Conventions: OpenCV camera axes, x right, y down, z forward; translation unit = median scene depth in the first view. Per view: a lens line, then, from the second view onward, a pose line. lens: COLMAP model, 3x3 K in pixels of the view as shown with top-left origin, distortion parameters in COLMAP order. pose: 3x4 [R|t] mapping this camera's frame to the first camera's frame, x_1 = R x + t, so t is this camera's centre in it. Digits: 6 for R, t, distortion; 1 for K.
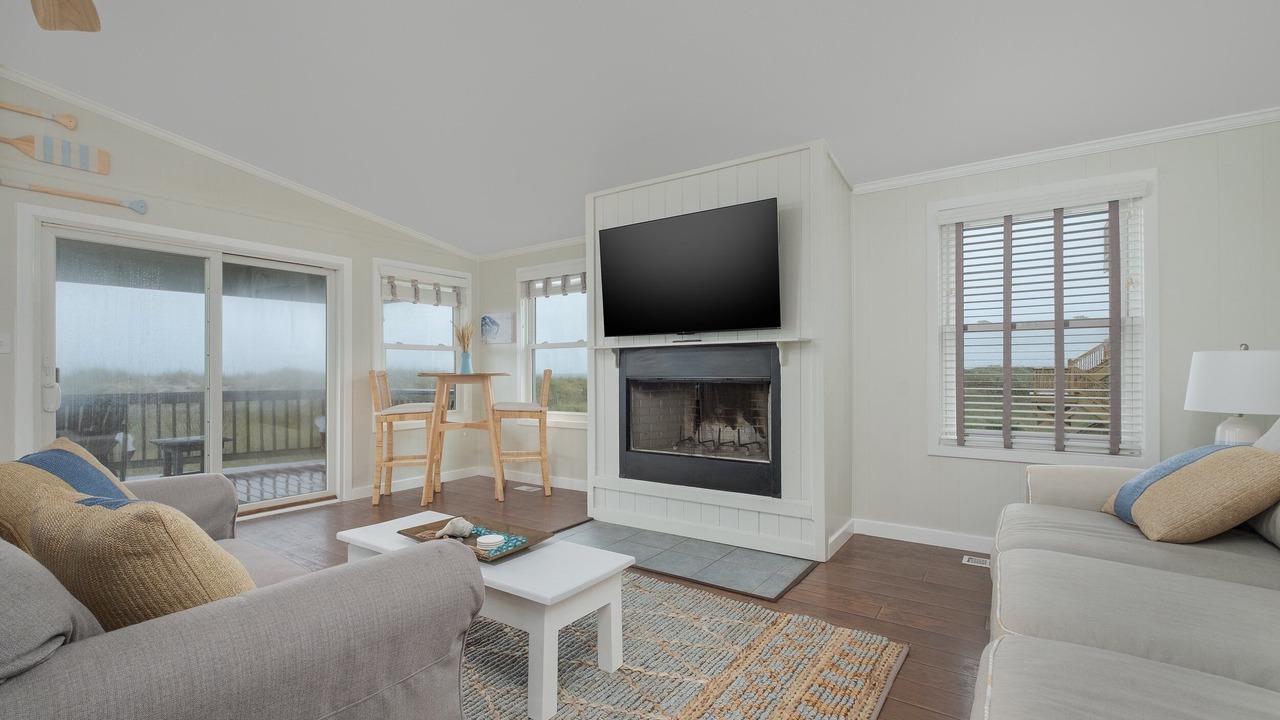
lens RADIAL K [[555.1, 0, 642.0], [0, 555.1, 372.4], [0, 0, 1]] dist [-0.002852, -0.001027]
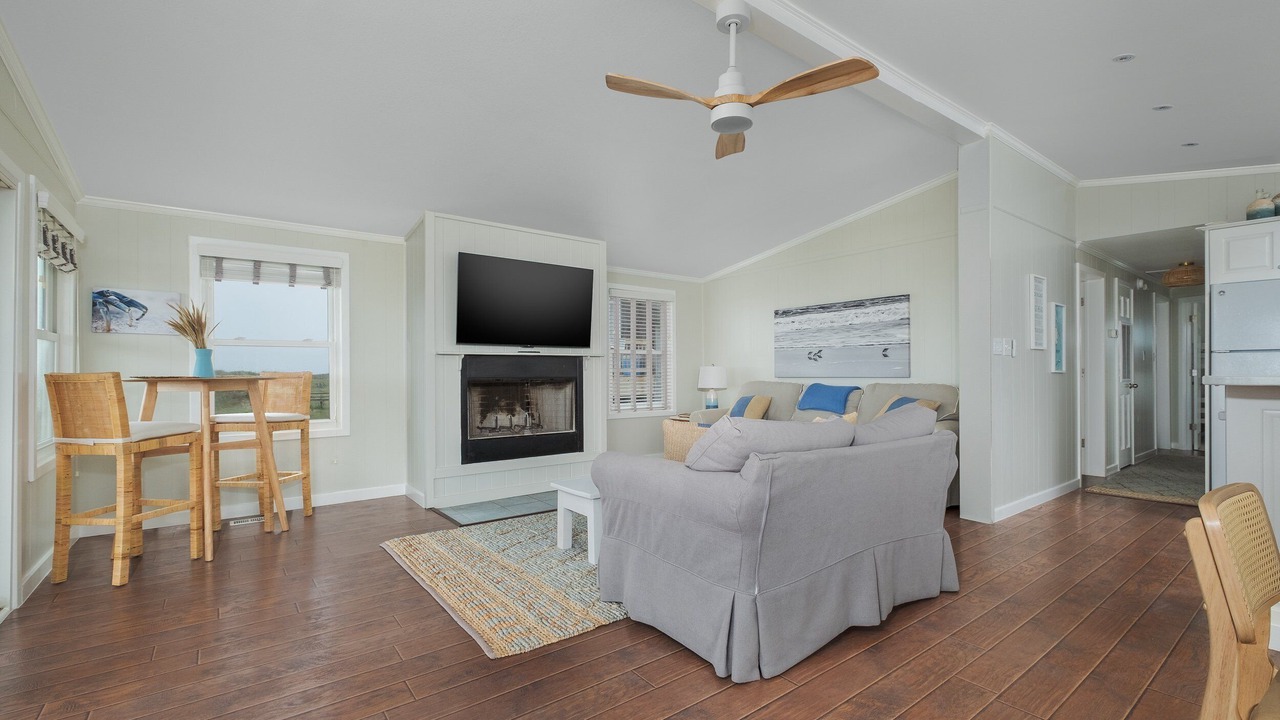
lens RADIAL K [[555.1, 0, 642.0], [0, 555.1, 372.4], [0, 0, 1]] dist [-0.002852, -0.001027]
pose [[0.303500, -0.001167, 0.952831, -1.055860], [0.002080, 0.999998, 0.000562, -0.005709], [-0.952829, 0.001811, 0.303502, 0.285718]]
